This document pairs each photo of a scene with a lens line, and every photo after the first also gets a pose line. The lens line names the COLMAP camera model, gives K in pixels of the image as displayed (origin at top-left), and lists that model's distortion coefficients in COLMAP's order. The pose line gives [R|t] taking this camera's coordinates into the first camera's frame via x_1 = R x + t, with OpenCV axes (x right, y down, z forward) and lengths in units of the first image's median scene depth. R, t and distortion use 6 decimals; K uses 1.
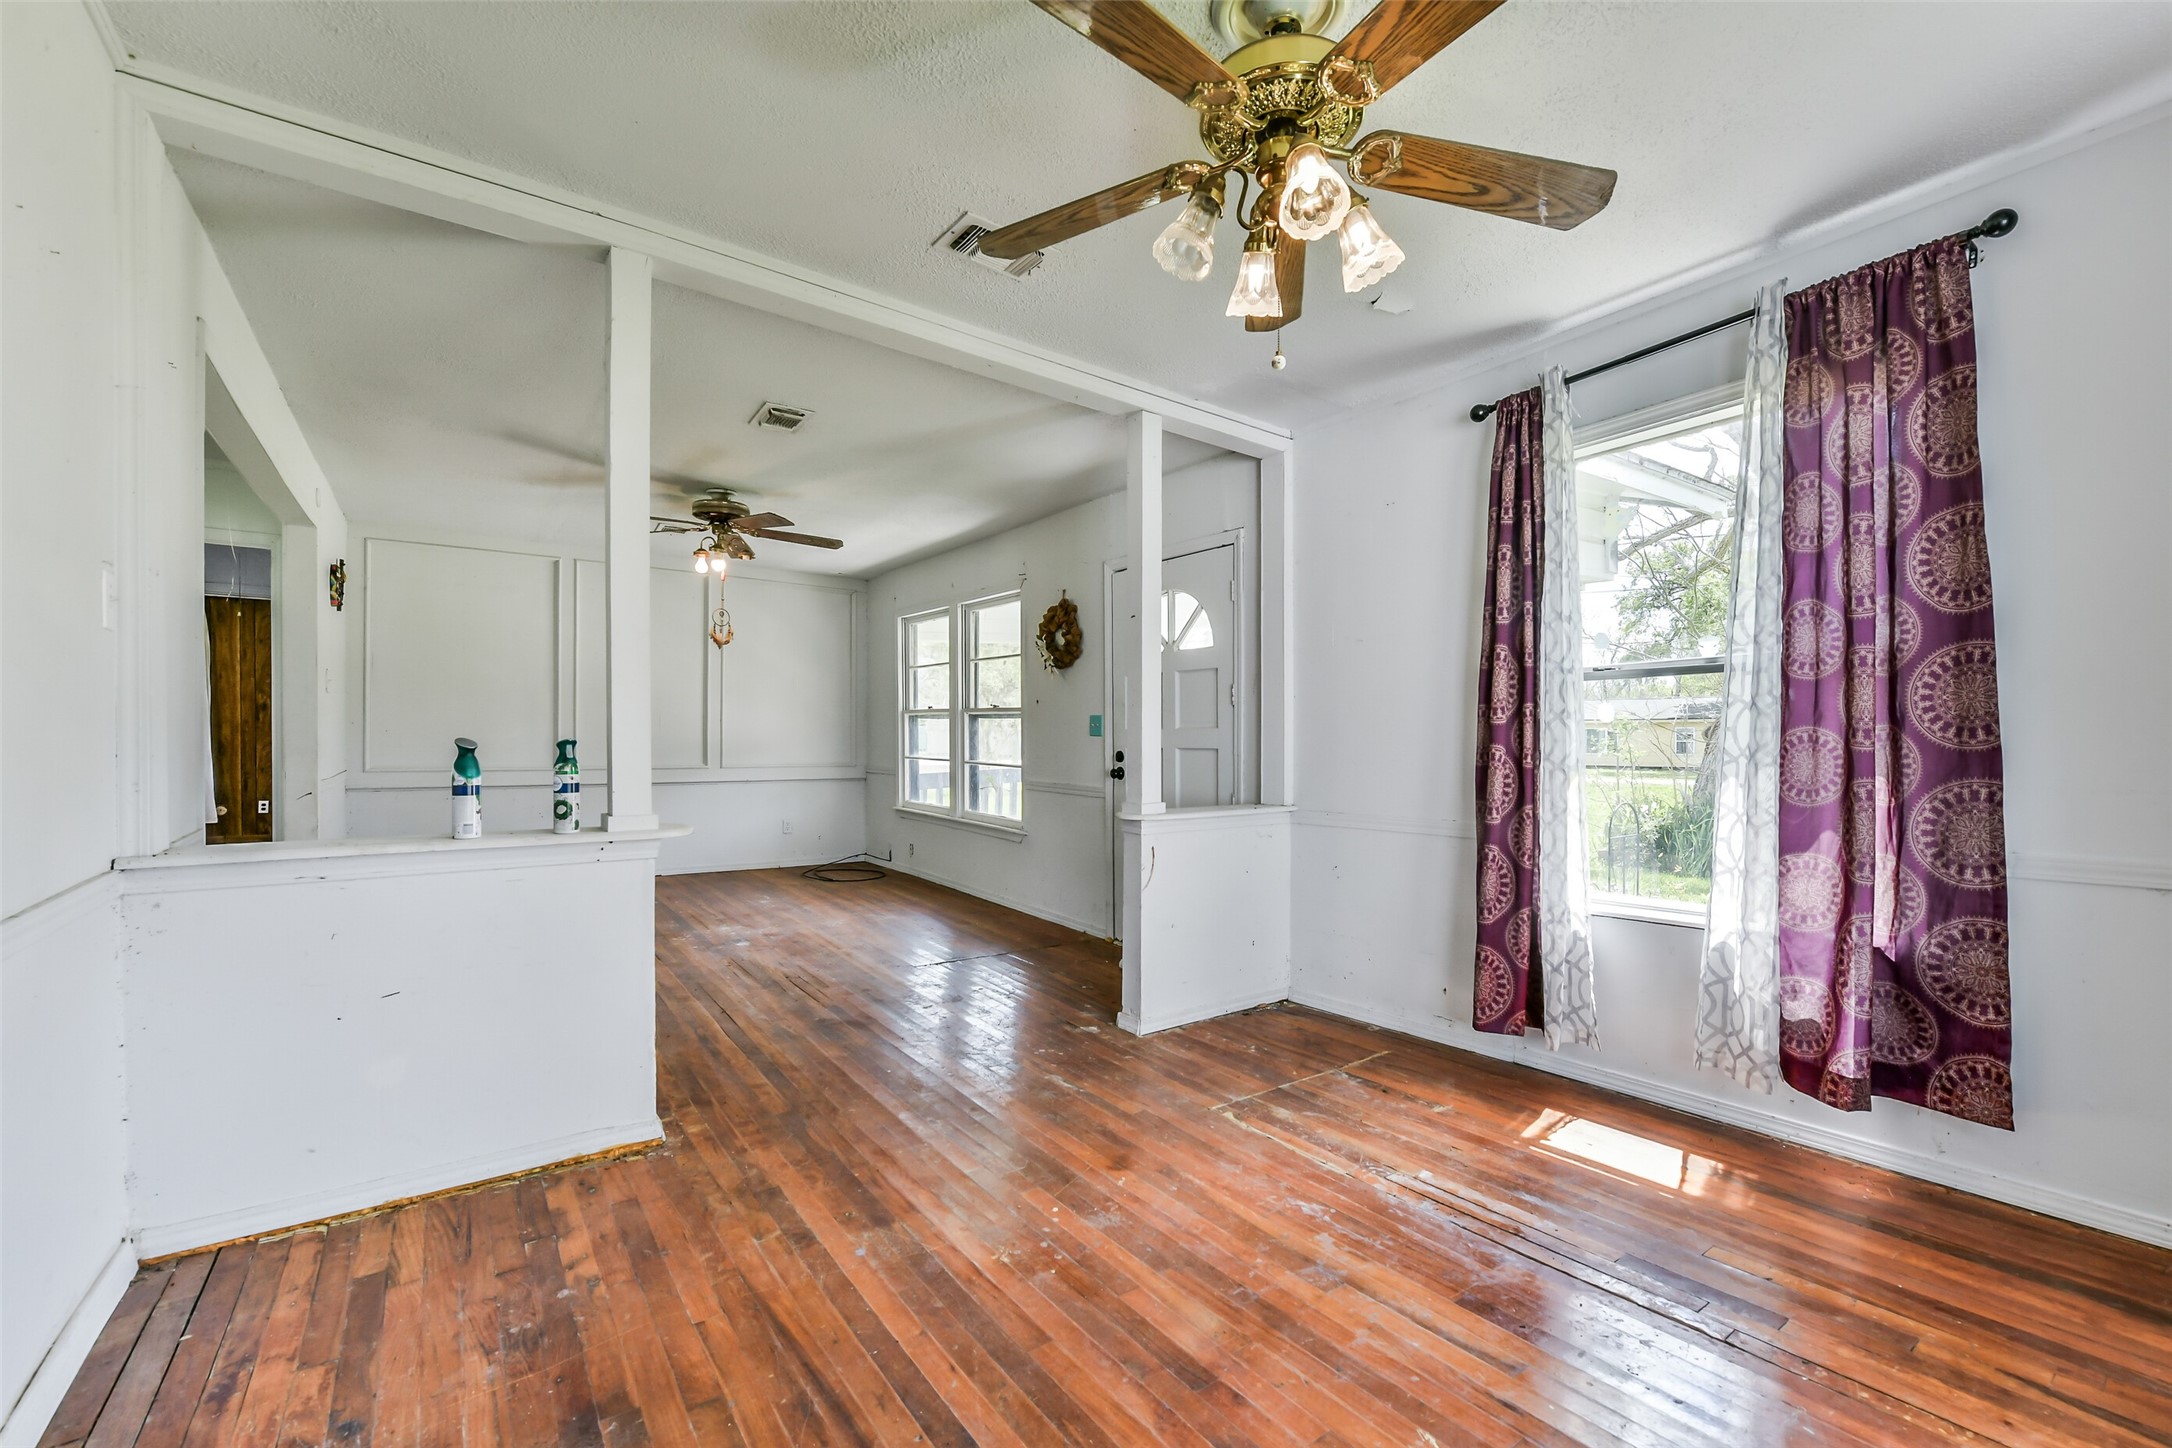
lens RADIAL K [[867.3, 0, 1078.2], [0, 867.3, 743.8], [0, 0, 1]] dist [-0.004249, -0.000095]
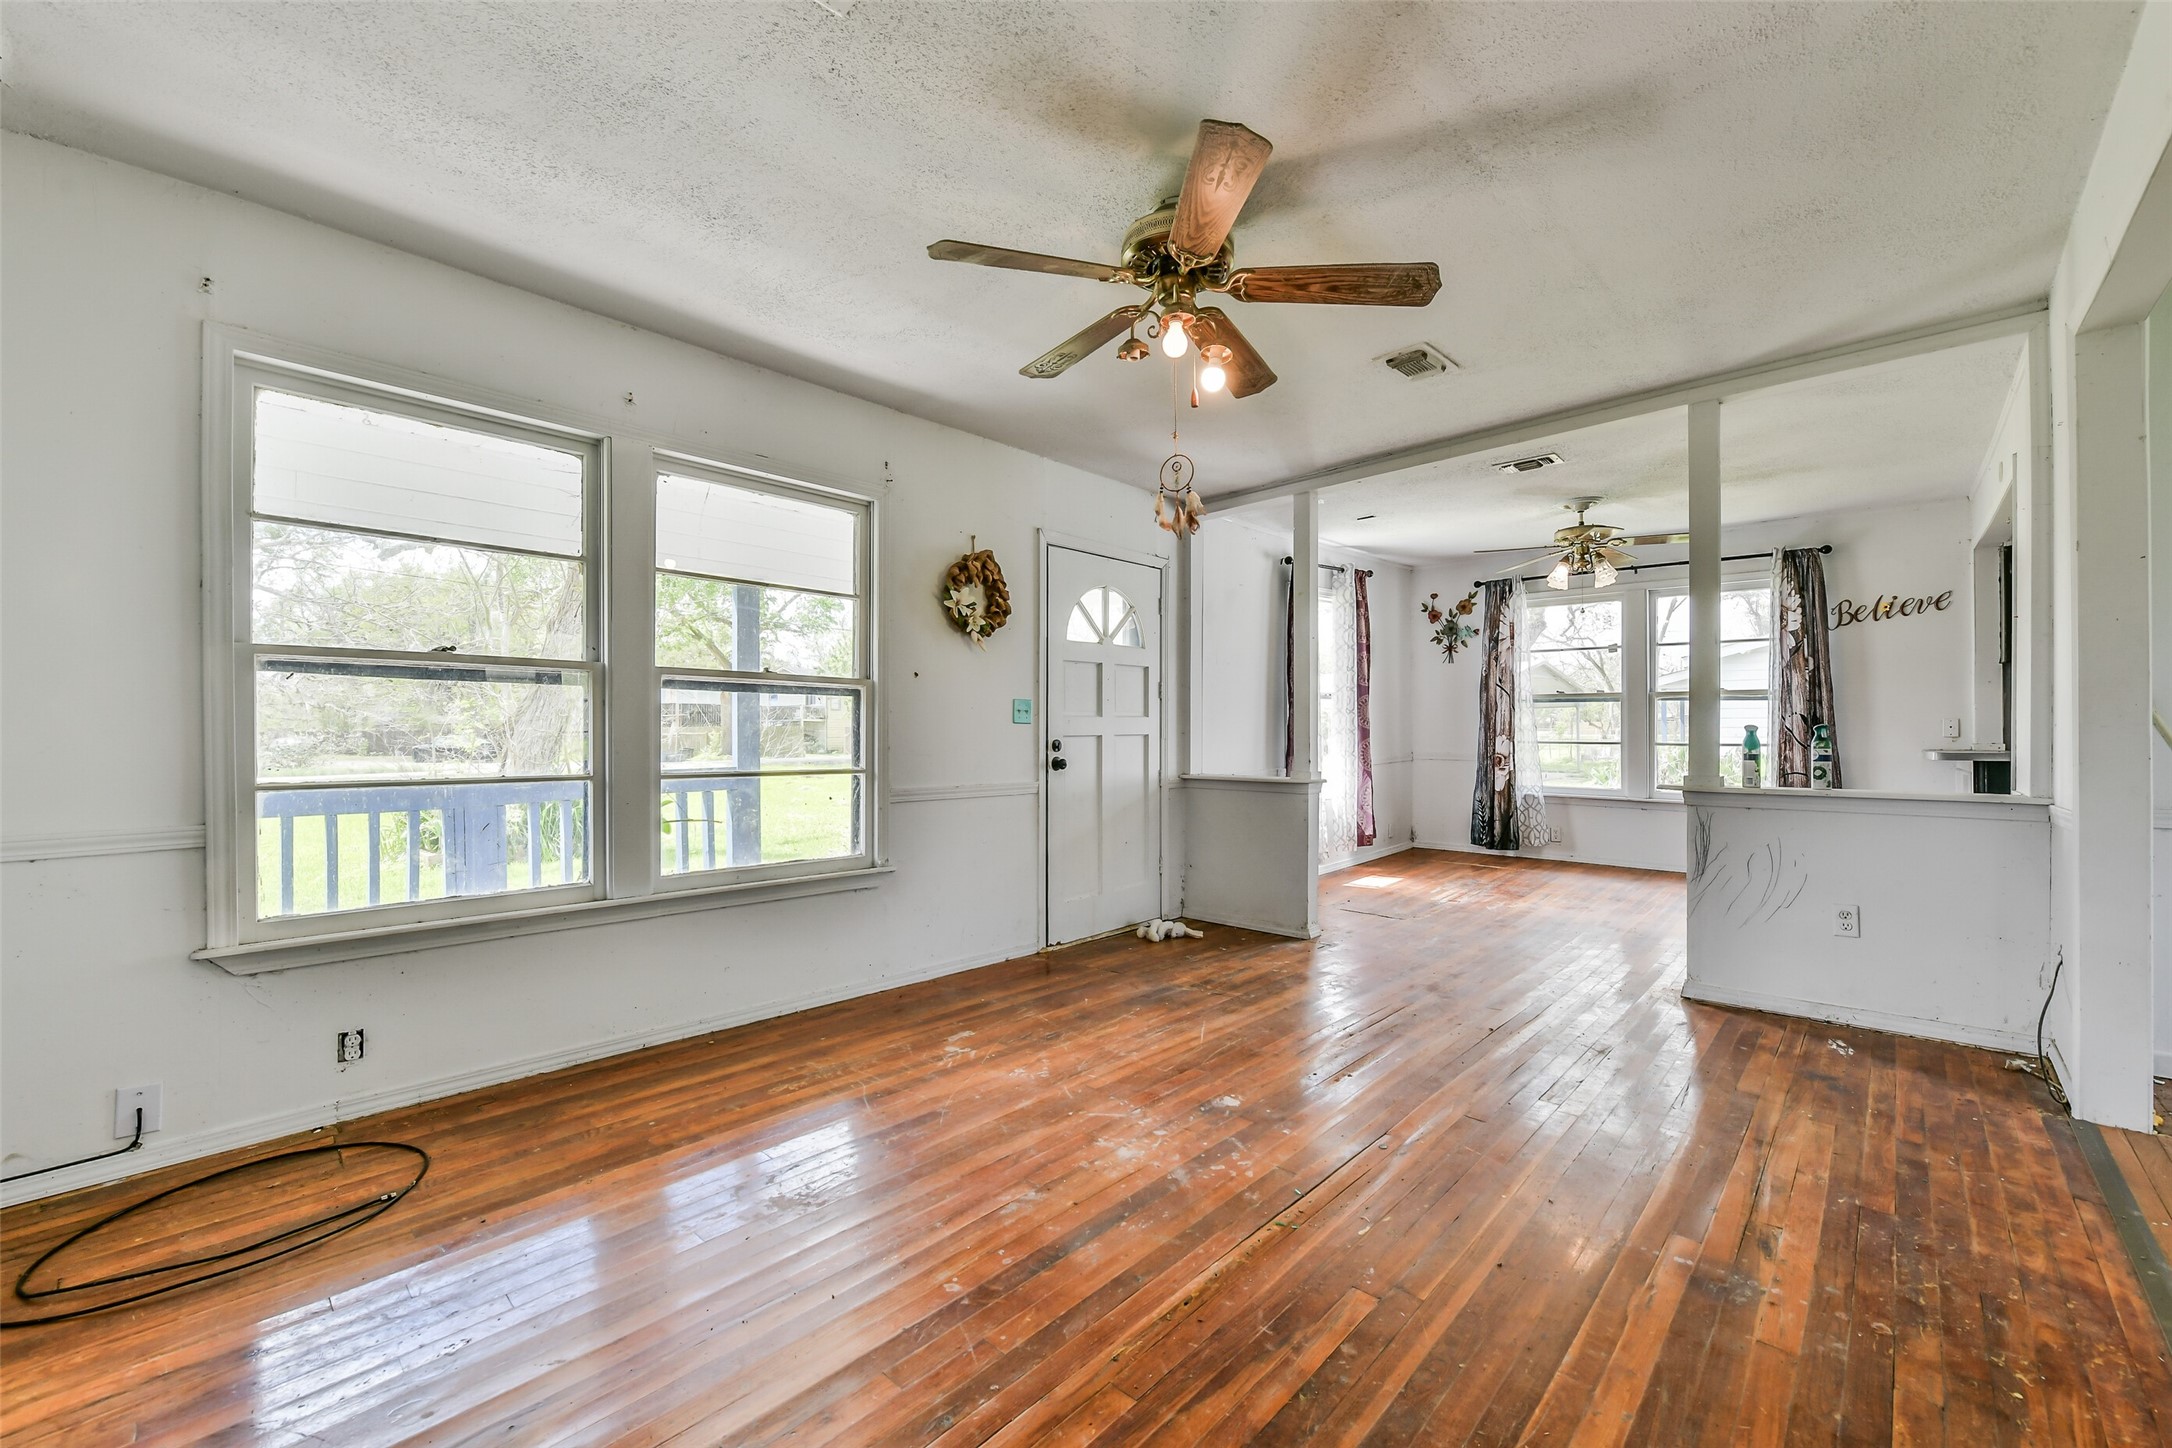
lens RADIAL K [[867.3, 0, 1085.2], [0, 867.3, 718.4], [0, 0, 1]] dist [-0.004249, -0.000095]
pose [[-0.164196, 0.002190, 0.986425, -0.738855], [0.006146, 0.999980, -0.001198, -0.011428], [-0.986409, 0.005866, -0.164206, 0.947159]]
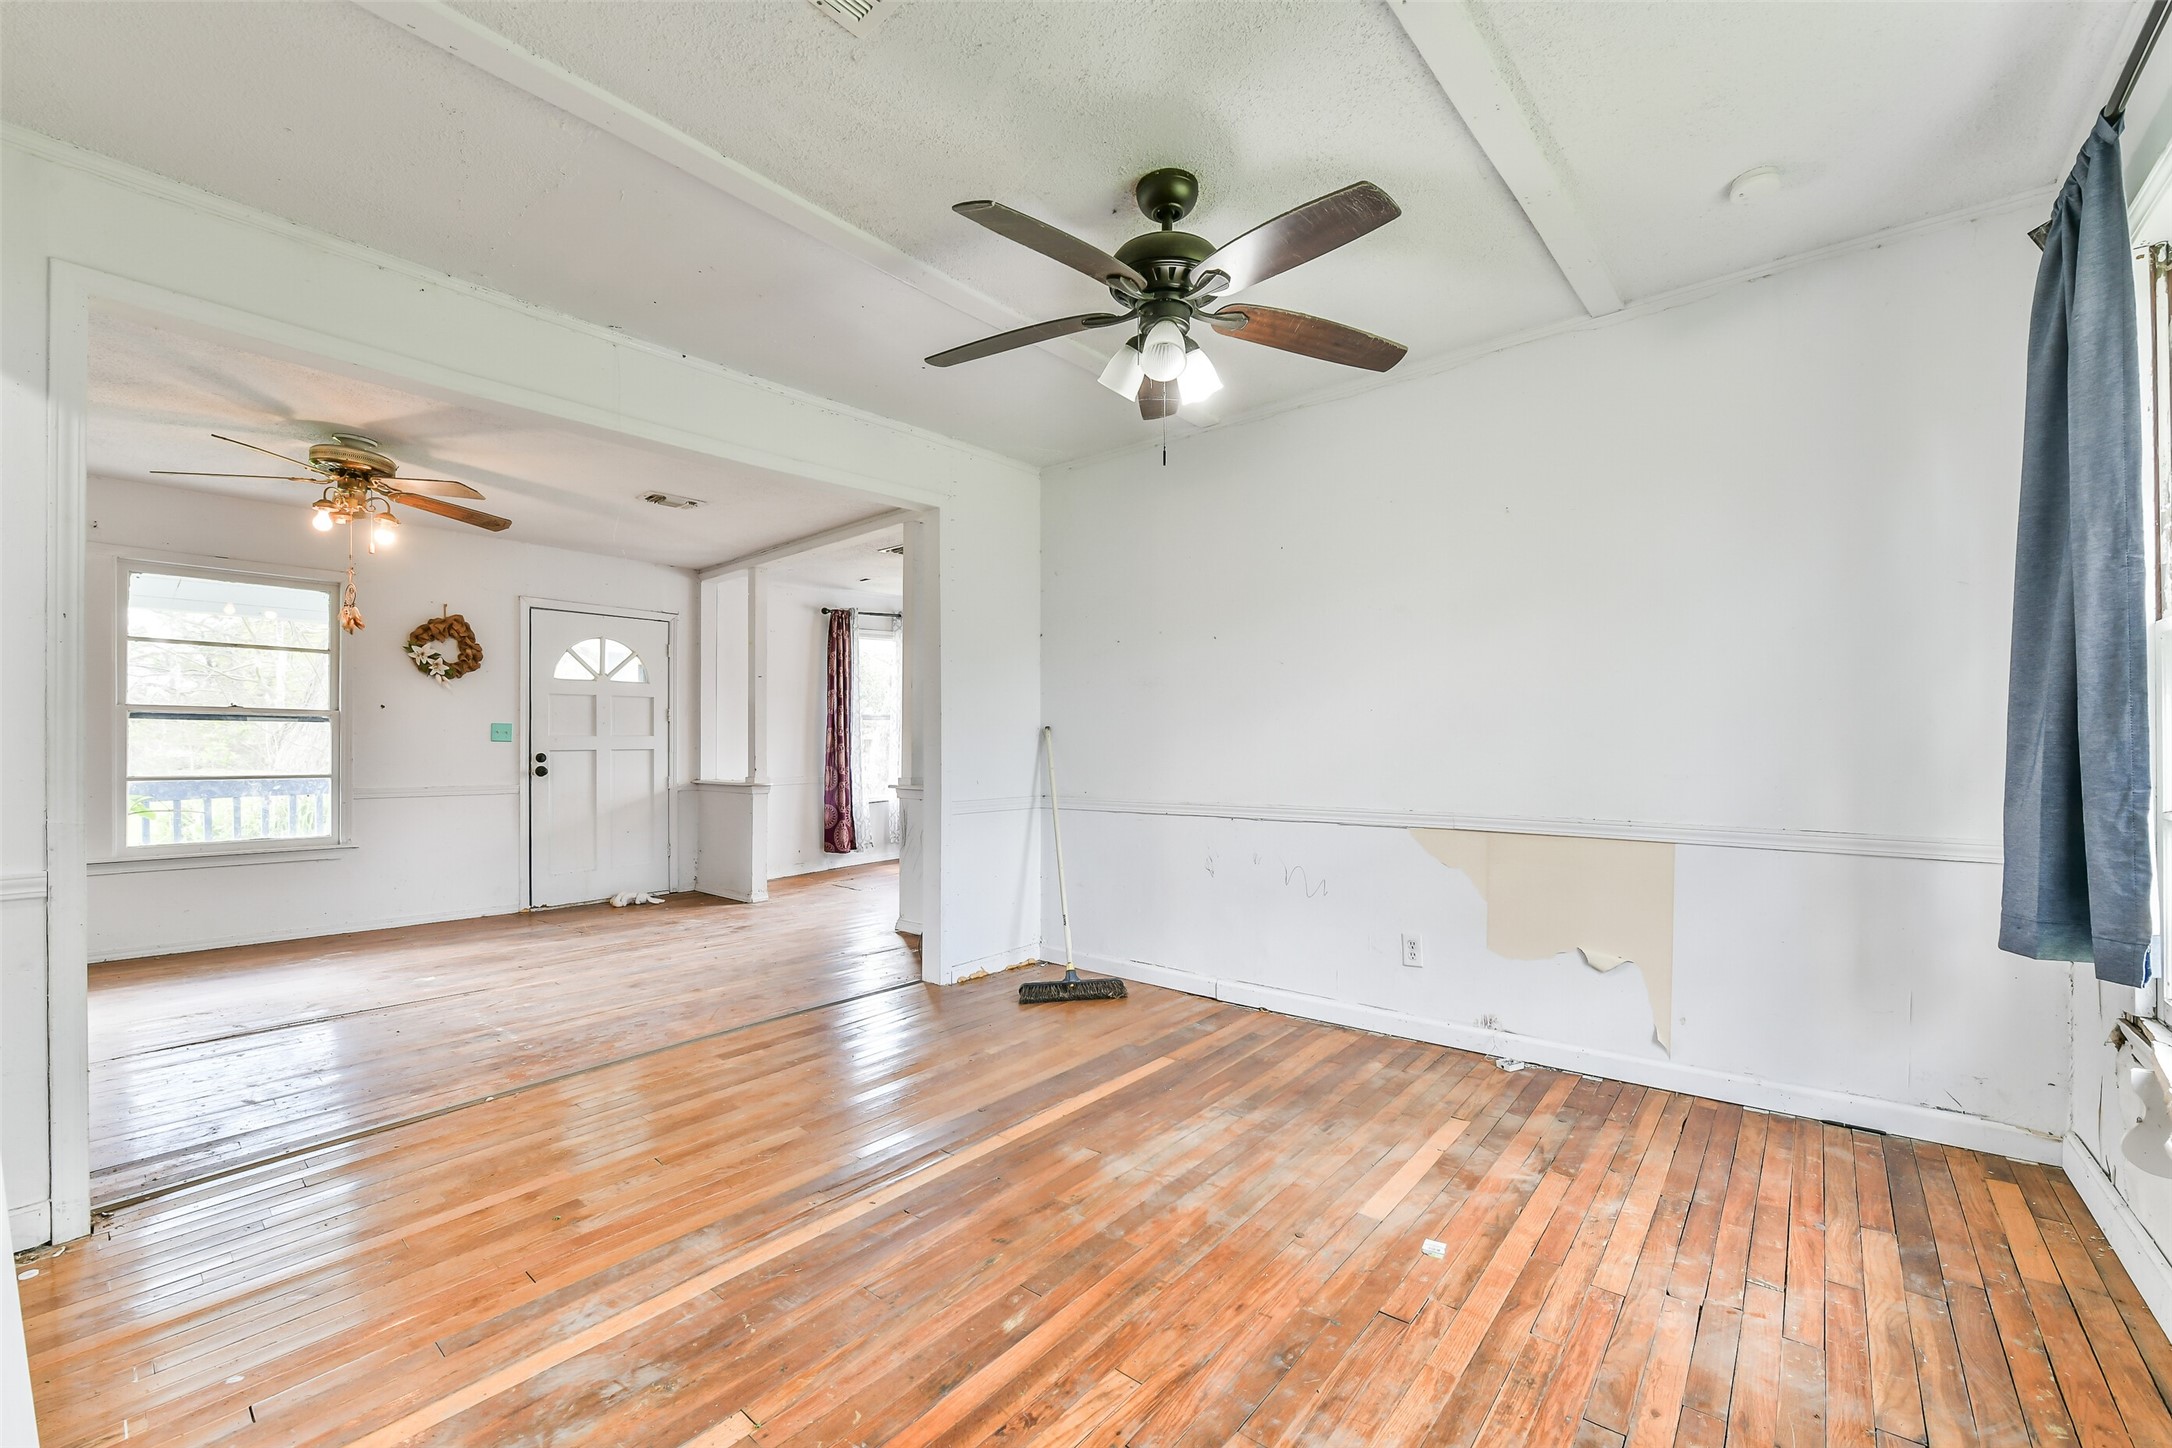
lens RADIAL K [[867.3, 0, 1082.4], [0, 867.3, 730.0], [0, 0, 1]] dist [-0.004249, -0.000095]
pose [[-0.208899, 0.004857, 0.977925, -1.122379], [0.008599, 0.999958, -0.003130, -0.012611], [-0.977899, 0.007755, -0.208932, 0.421067]]
